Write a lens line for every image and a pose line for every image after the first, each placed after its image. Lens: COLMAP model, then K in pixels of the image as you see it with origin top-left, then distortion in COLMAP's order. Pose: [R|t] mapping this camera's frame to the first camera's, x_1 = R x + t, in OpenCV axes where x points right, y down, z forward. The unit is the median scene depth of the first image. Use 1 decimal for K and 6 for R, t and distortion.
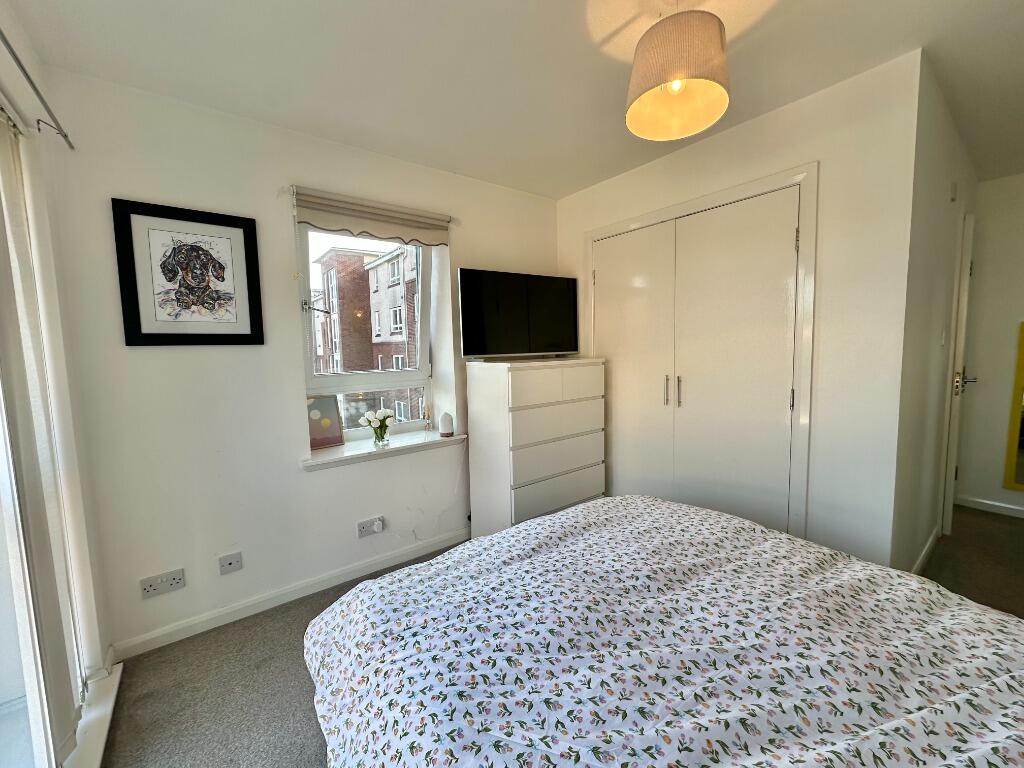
lens RADIAL K [[406.3, 0, 513.0], [0, 406.3, 381.2], [0, 0, 1]] dist [-0.004863, -0.000236]
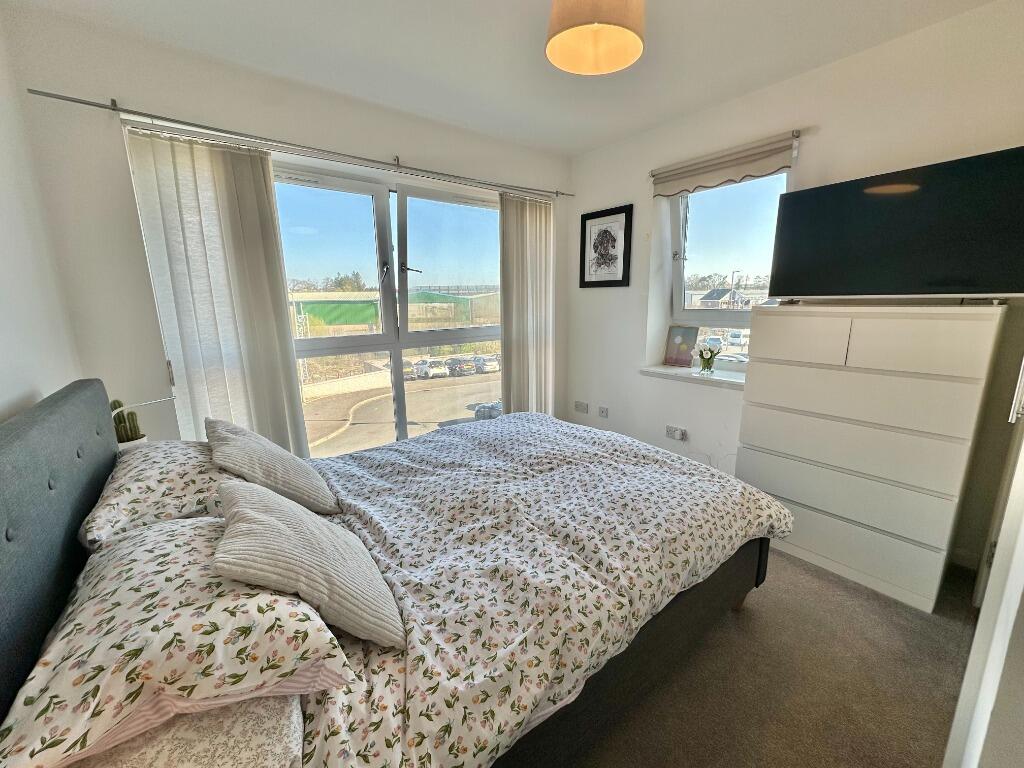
lens RADIAL K [[406.3, 0, 513.0], [0, 406.3, 381.2], [0, 0, 1]] dist [-0.004863, -0.000236]
pose [[0.002676, 0.220016, -0.975493, 1.068639], [-0.077221, 0.972629, 0.219158, -0.045818], [0.997010, 0.074742, 0.019593, 0.585434]]
